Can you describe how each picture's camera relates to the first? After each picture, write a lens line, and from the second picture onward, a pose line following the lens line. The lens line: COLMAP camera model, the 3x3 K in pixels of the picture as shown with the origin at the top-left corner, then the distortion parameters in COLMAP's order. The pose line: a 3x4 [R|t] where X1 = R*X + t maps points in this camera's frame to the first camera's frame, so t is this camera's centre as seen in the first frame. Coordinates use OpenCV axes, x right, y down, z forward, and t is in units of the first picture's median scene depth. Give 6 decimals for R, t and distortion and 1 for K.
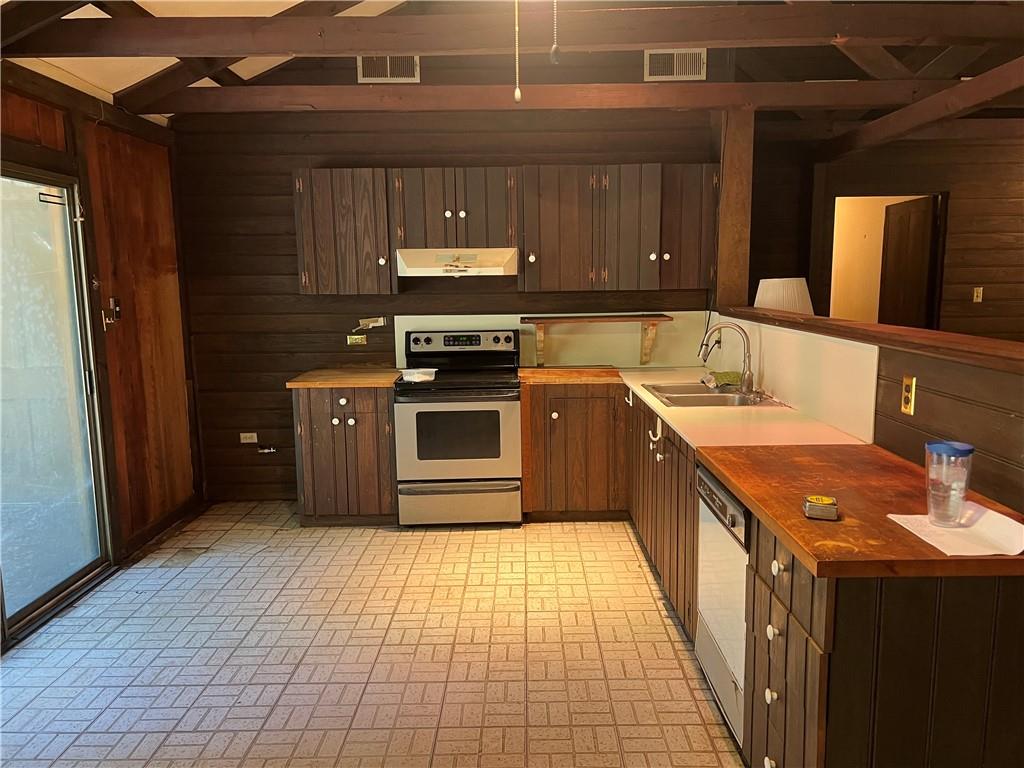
lens RADIAL K [[766.2, 0, 513.6], [0, 766.2, 386.7], [0, 0, 1]] dist [0.057529, 0.000889]
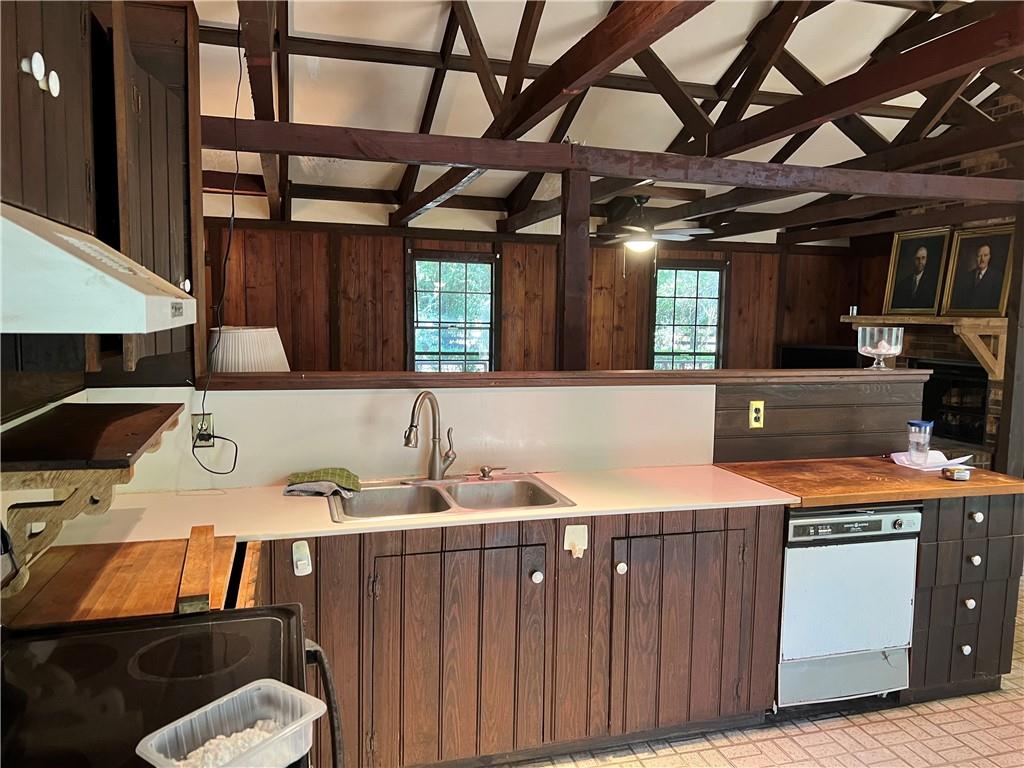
lens RADIAL K [[766.2, 0, 513.3], [0, 766.2, 384.8], [0, 0, 1]] dist [0.057529, 0.000889]
pose [[-0.292582, -0.086324, 0.952336, -0.634871], [0.126442, 0.983679, 0.128012, -0.256706], [-0.947844, 0.157870, -0.276892, 1.668211]]
